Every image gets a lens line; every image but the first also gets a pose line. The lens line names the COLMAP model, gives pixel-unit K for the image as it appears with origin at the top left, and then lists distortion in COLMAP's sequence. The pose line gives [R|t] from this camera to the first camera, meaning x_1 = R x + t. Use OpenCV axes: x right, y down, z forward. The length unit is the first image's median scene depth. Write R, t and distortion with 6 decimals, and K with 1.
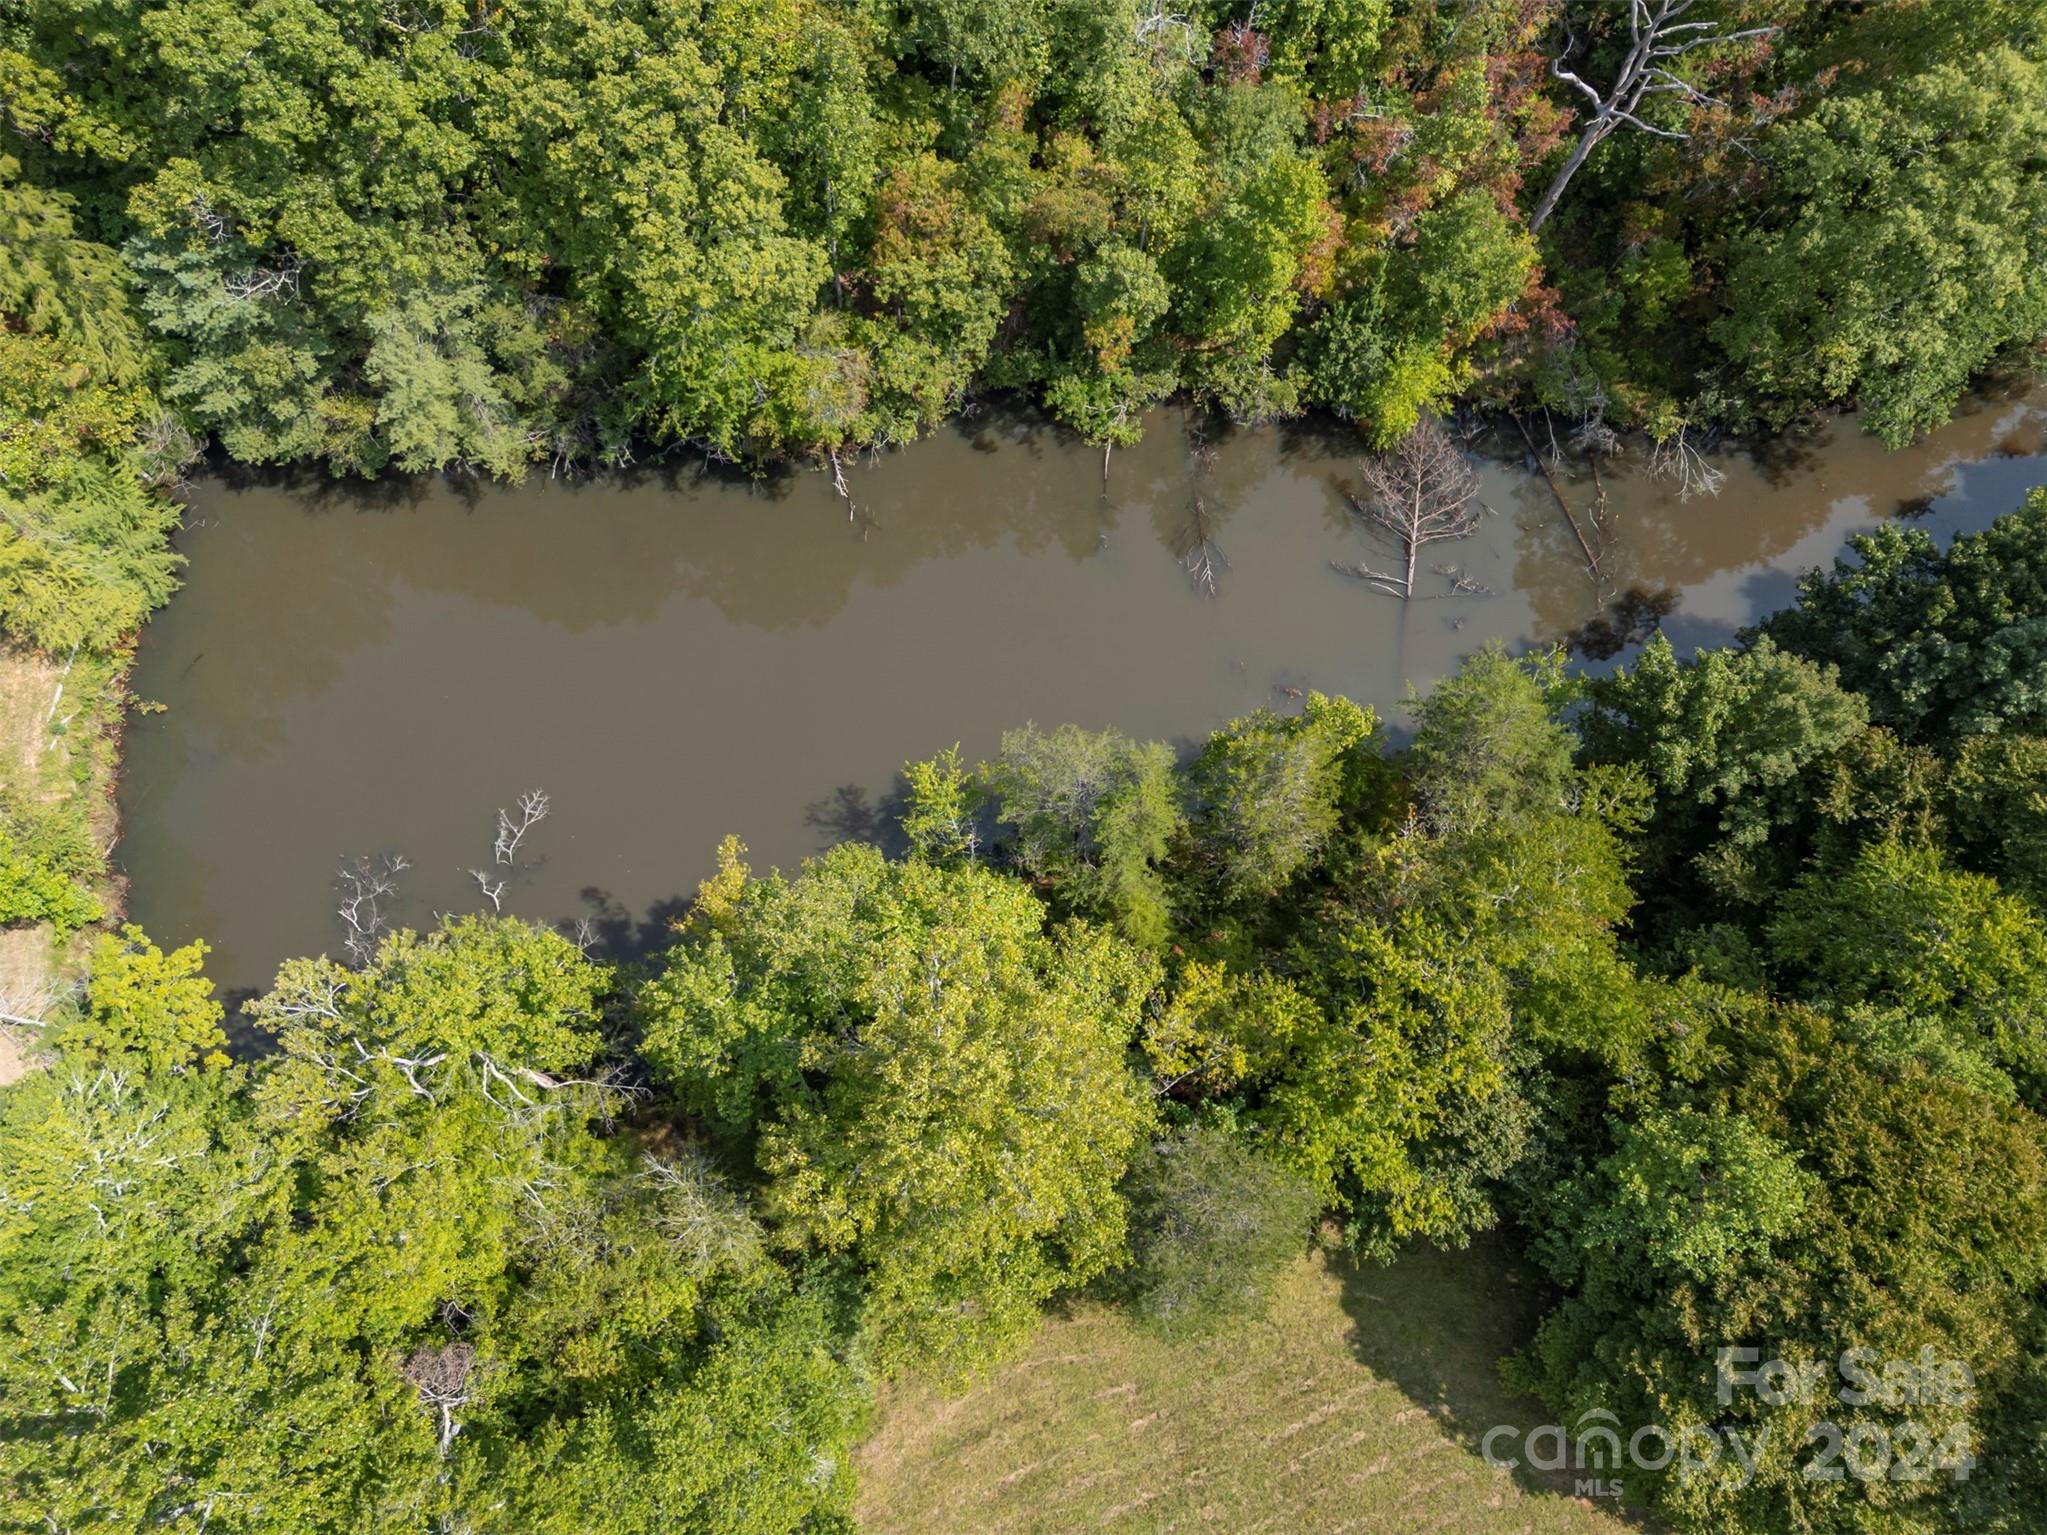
lens RADIAL K [[1421.5, 0, 1023.5], [0, 1421.5, 767.5], [0, 0, 1]] dist [0.024433, 0.000512]
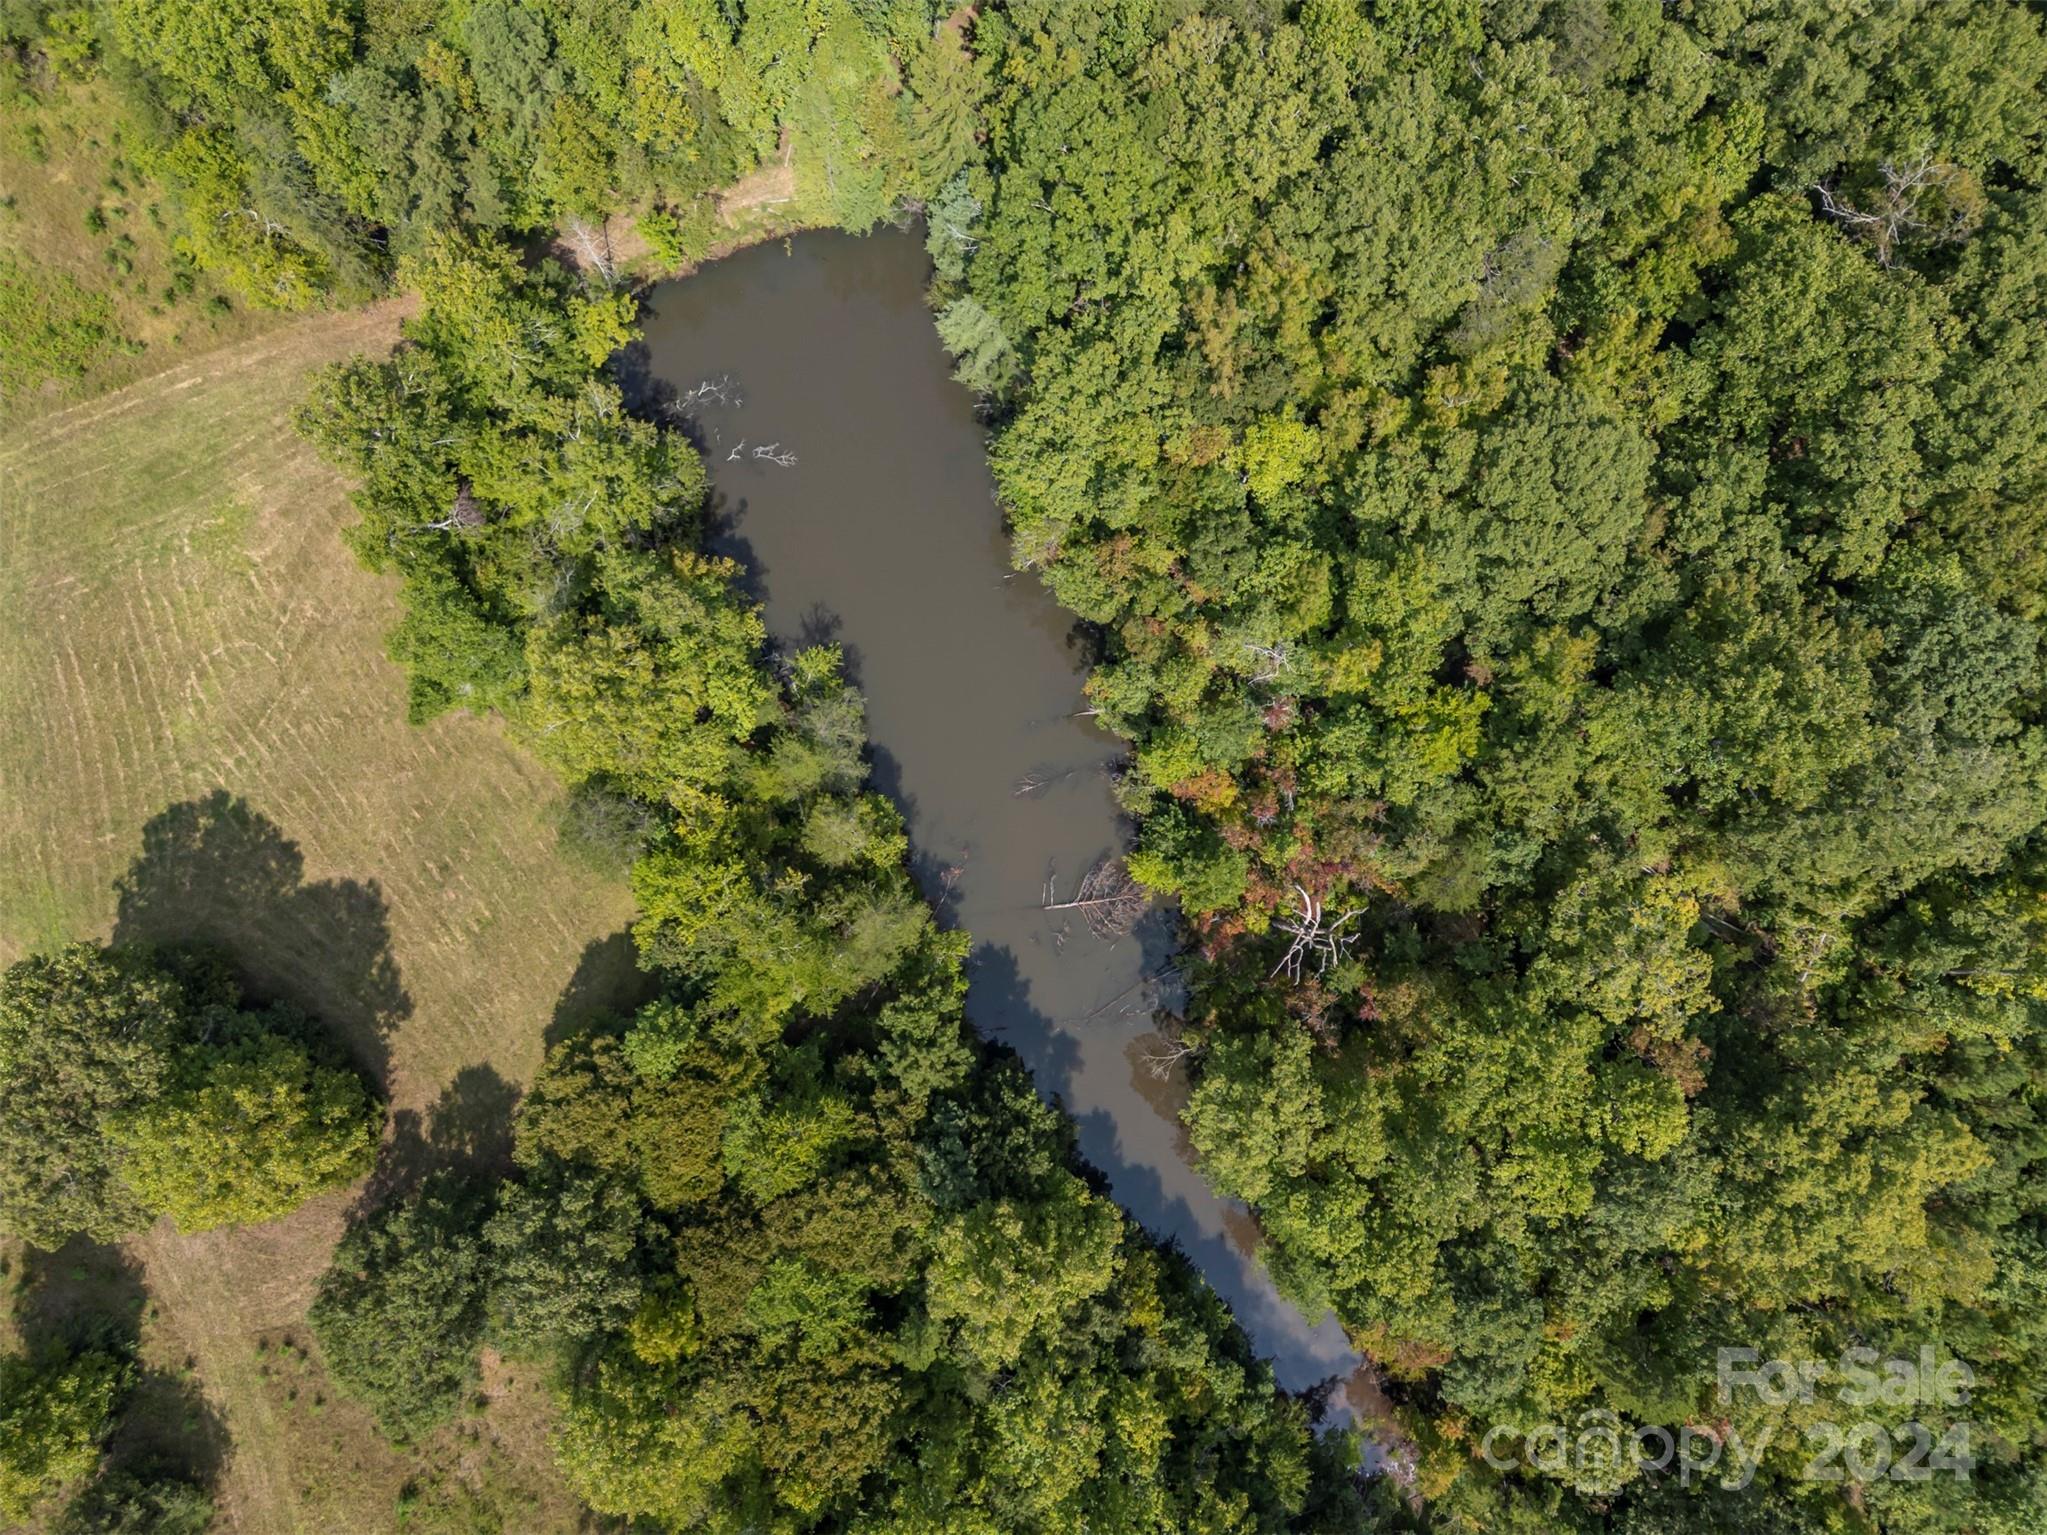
lens RADIAL K [[1421.5, 0, 1023.5], [0, 1421.5, 767.5], [0, 0, 1]] dist [0.024433, 0.000512]
pose [[0.260619, 0.955070, -0.141133, 0.472329], [-0.929046, 0.287860, 0.232401, -0.730069], [0.262586, 0.070550, 0.962326, -0.819910]]
